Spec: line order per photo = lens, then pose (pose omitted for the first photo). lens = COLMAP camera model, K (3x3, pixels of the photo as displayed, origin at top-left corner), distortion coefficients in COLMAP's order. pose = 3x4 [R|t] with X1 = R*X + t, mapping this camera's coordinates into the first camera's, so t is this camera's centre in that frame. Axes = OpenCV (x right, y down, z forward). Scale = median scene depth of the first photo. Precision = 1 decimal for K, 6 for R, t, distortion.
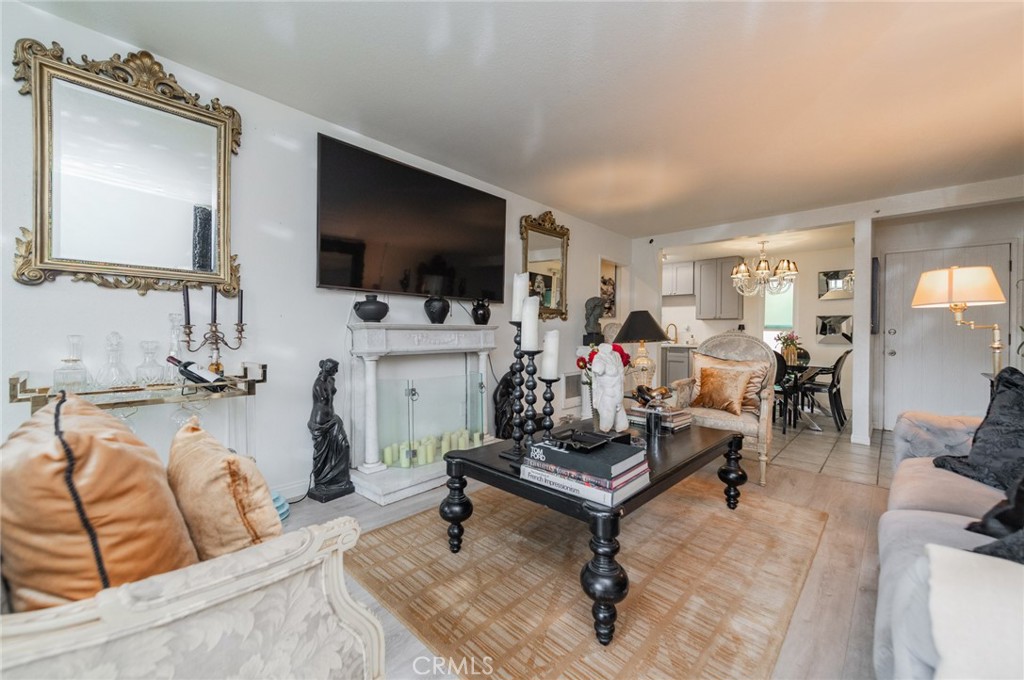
lens RADIAL K [[402.2, 0, 516.9], [0, 402.2, 339.3], [0, 0, 1]] dist [0.012272, -0.003783]
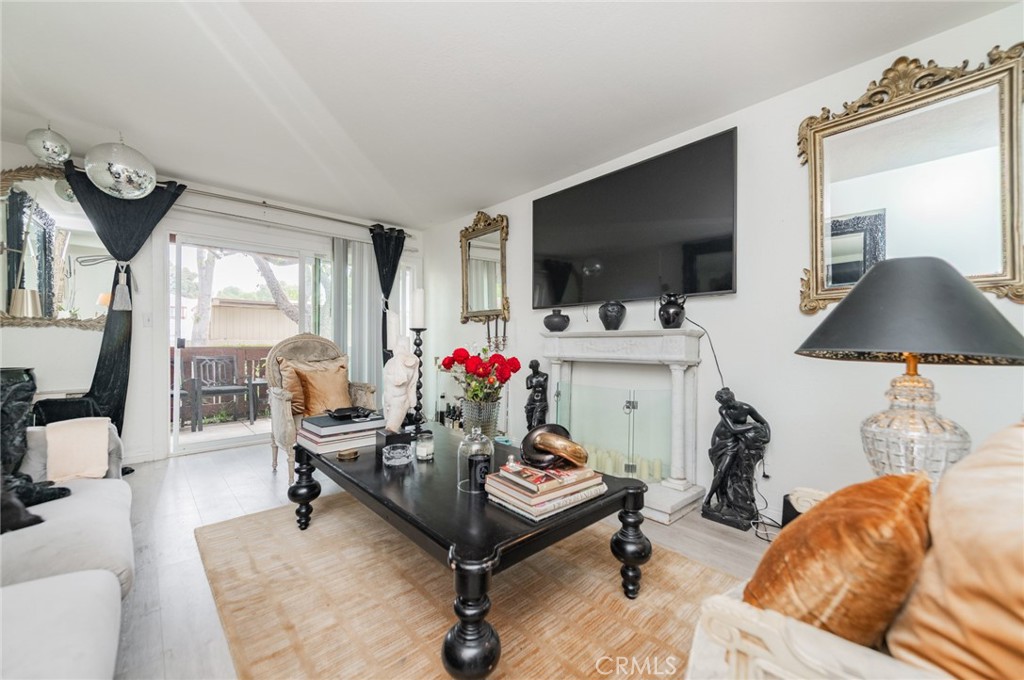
lens RADIAL K [[421.3, 0, 500.4], [0, 421.3, 337.5], [0, 0, 1]] dist [0.028697, -0.000555]
pose [[-0.098261, -0.032153, -0.994641, 0.771162], [-0.027924, 0.999173, -0.029541, 0.013786], [0.994769, 0.024871, -0.099077, 0.821235]]
